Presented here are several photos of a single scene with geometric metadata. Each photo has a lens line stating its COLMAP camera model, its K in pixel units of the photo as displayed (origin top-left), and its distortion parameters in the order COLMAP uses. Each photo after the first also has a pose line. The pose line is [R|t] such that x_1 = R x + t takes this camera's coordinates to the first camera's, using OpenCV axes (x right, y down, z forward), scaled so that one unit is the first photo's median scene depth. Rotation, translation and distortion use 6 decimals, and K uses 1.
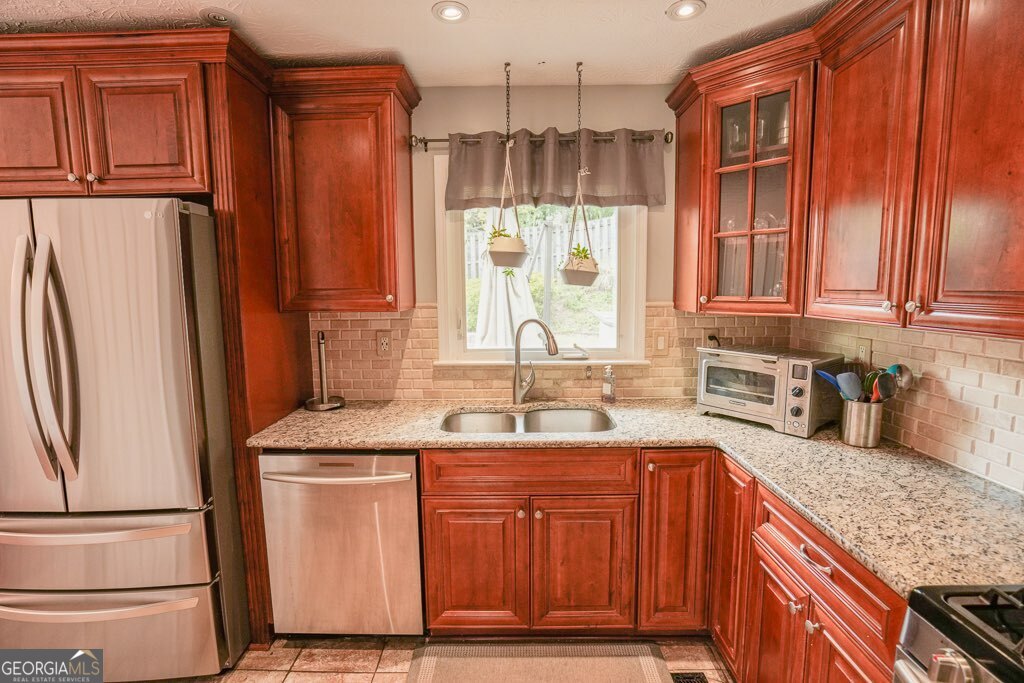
lens RADIAL K [[473.7, 0, 512.0], [0, 473.7, 341.5], [0, 0, 1]] dist [-0.071328, 0.032271]
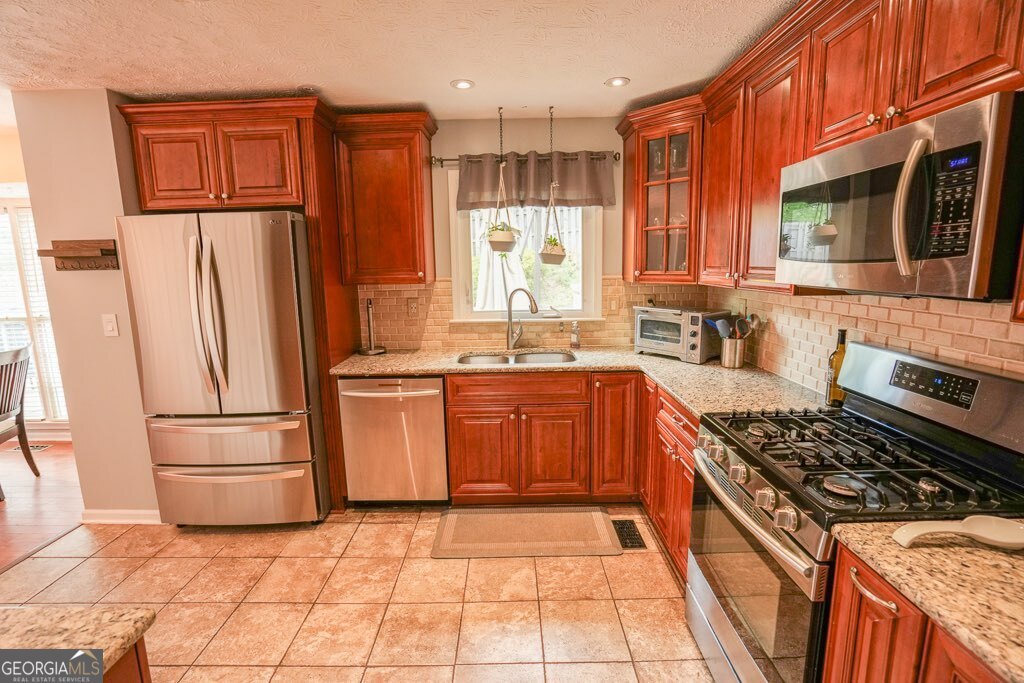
lens RADIAL K [[473.7, 0, 512.0], [0, 473.7, 341.5], [0, 0, 1]] dist [-0.071328, 0.032271]
pose [[0.999931, -0.009692, 0.006643, 0.009810], [0.009359, 0.998779, 0.048504, 0.050094], [-0.007105, -0.048438, 0.998801, -0.494312]]
